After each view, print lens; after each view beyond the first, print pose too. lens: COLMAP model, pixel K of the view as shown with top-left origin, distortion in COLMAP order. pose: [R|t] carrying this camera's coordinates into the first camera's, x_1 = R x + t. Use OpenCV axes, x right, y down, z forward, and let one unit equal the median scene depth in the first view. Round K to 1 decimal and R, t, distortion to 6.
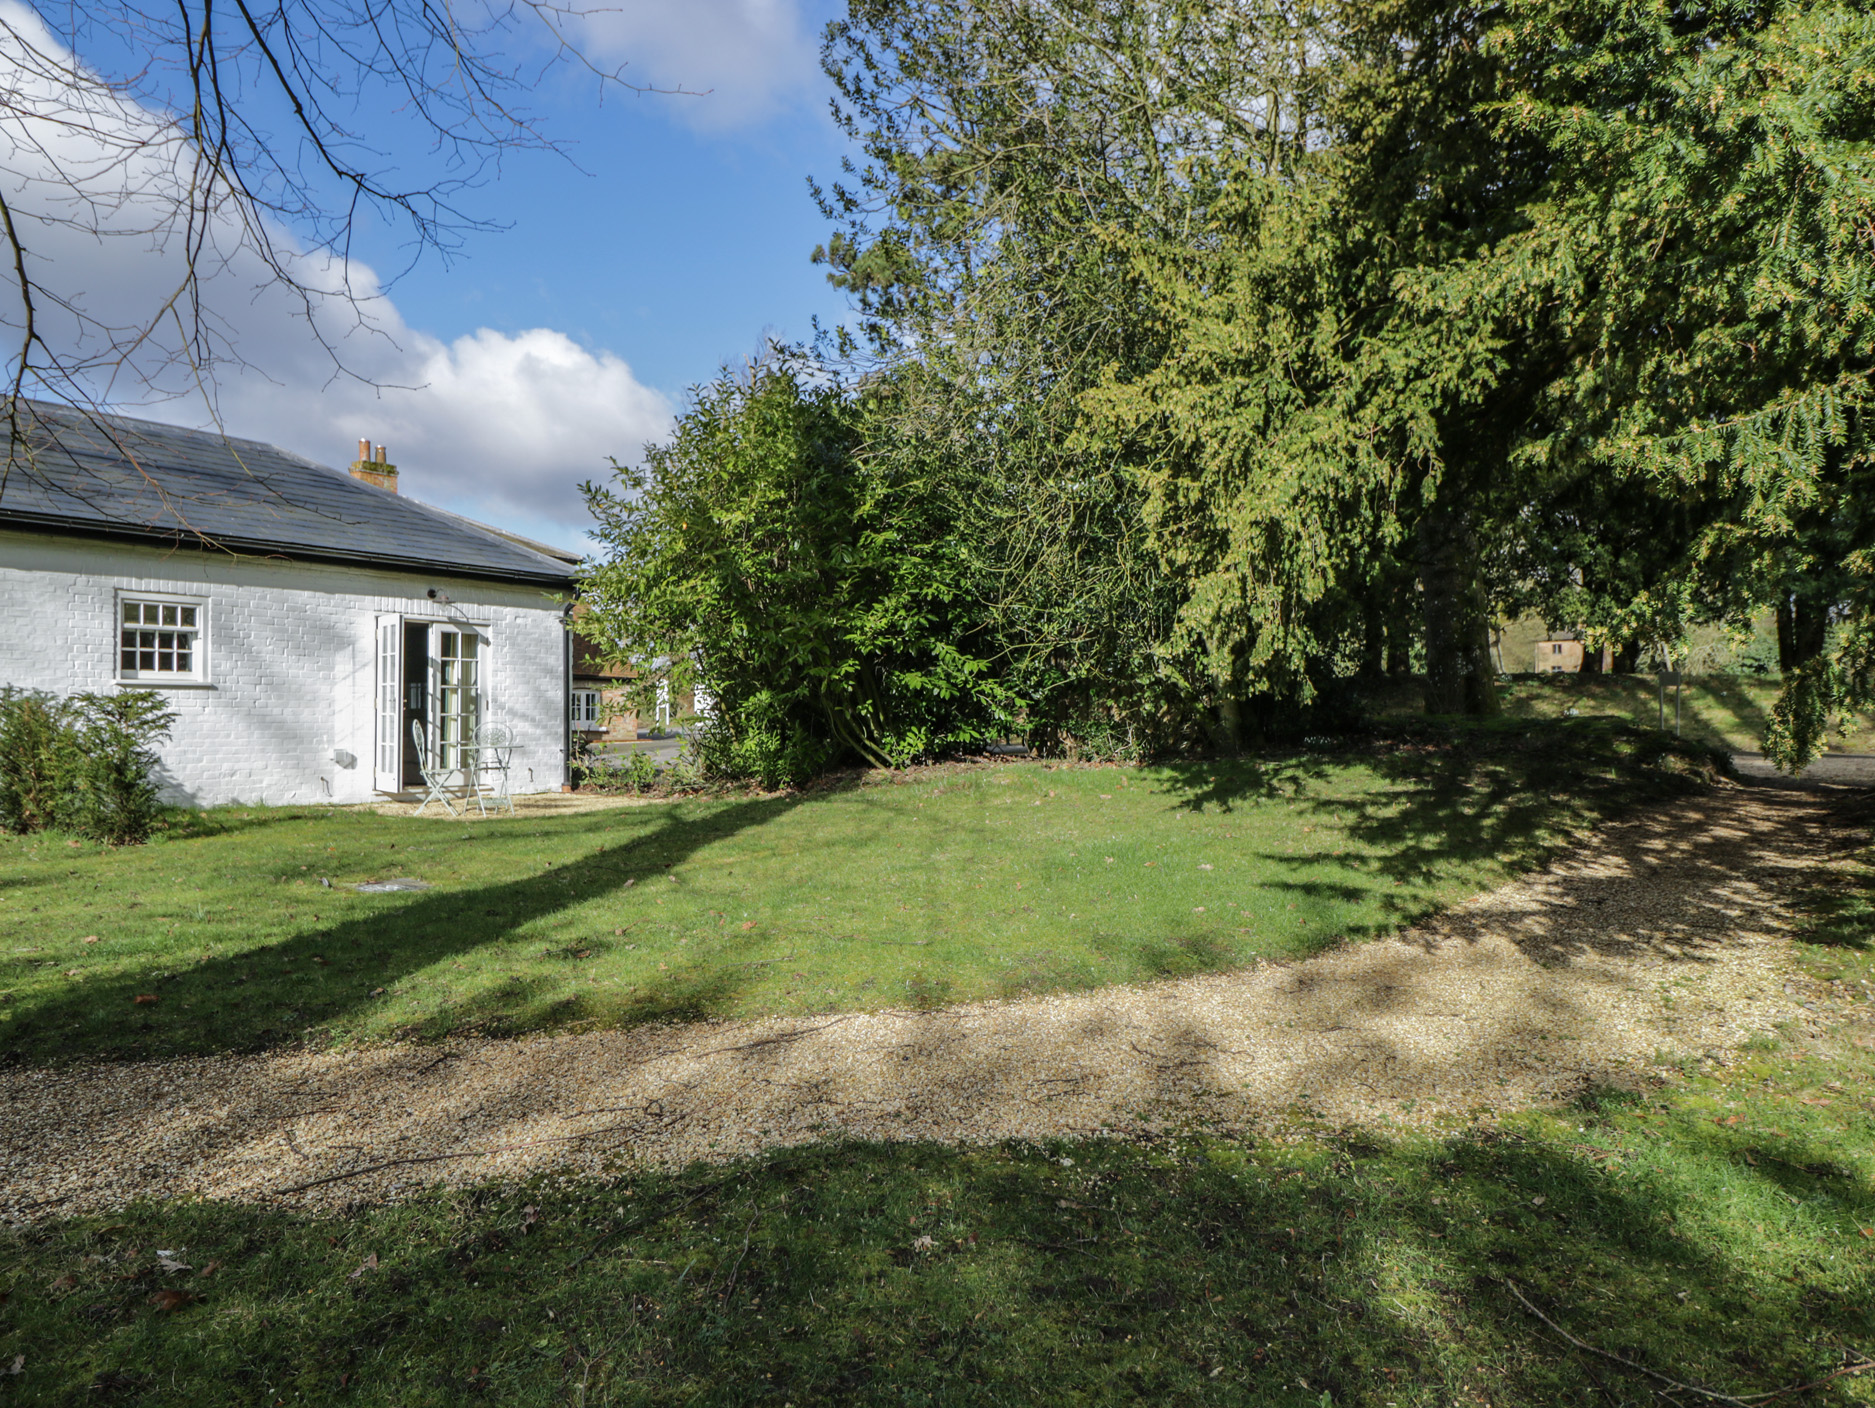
lens RADIAL K [[1280.4, 0, 937.5], [0, 1280.4, 704.0], [0, 0, 1]] dist [0.000304, -0.003986]
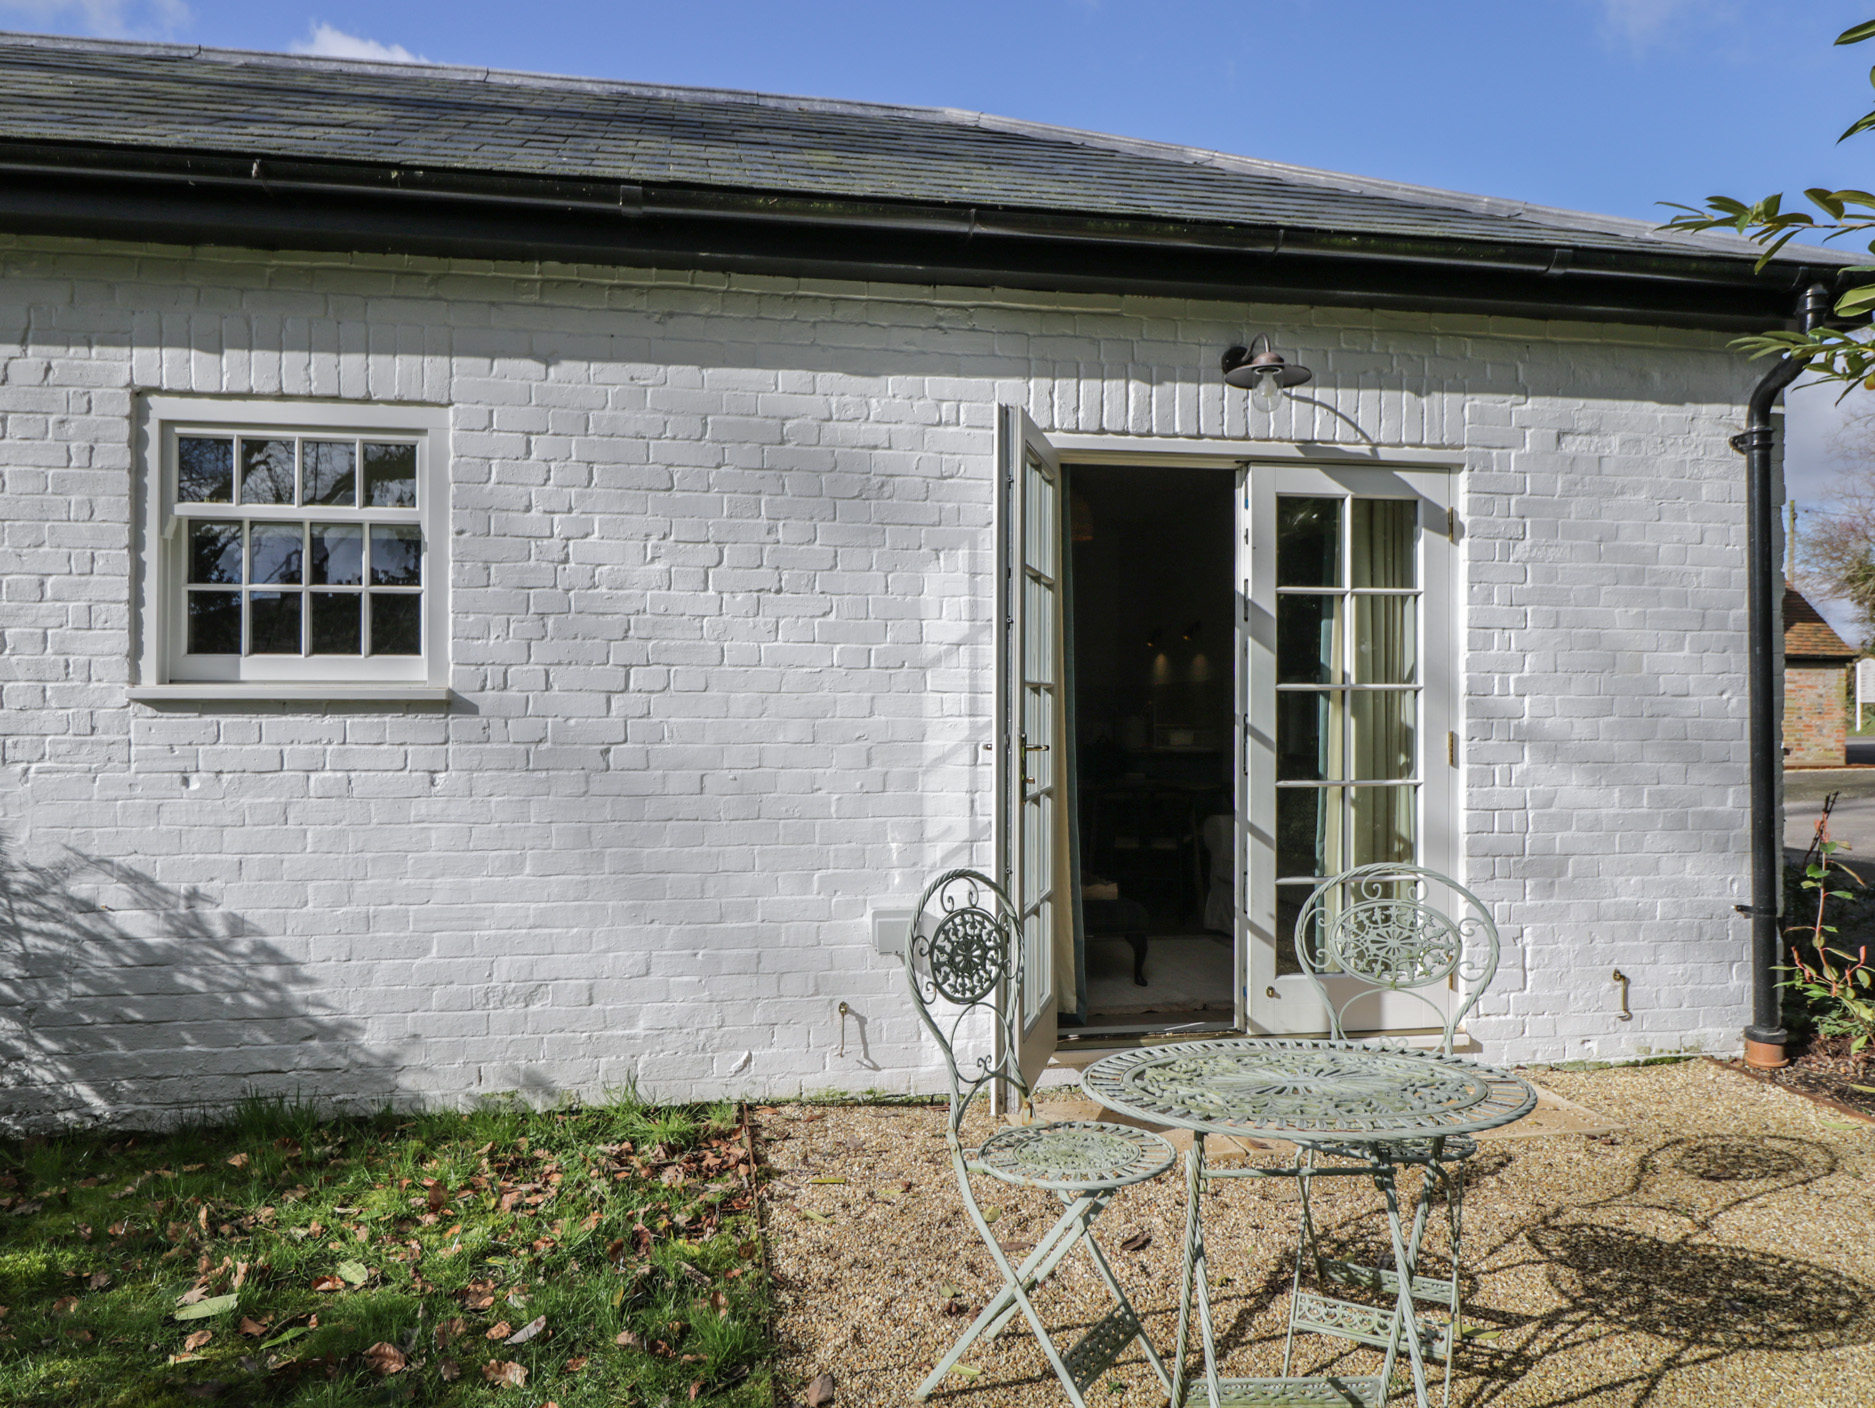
lens RADIAL K [[1280.4, 0, 937.5], [0, 1280.4, 704.0], [0, 0, 1]] dist [0.000304, -0.003986]
pose [[0.690602, -0.005214, -0.723217, -0.272696], [0.008723, 0.999961, 0.001120, -0.012899], [0.723183, -0.007082, 0.690620, 0.872336]]
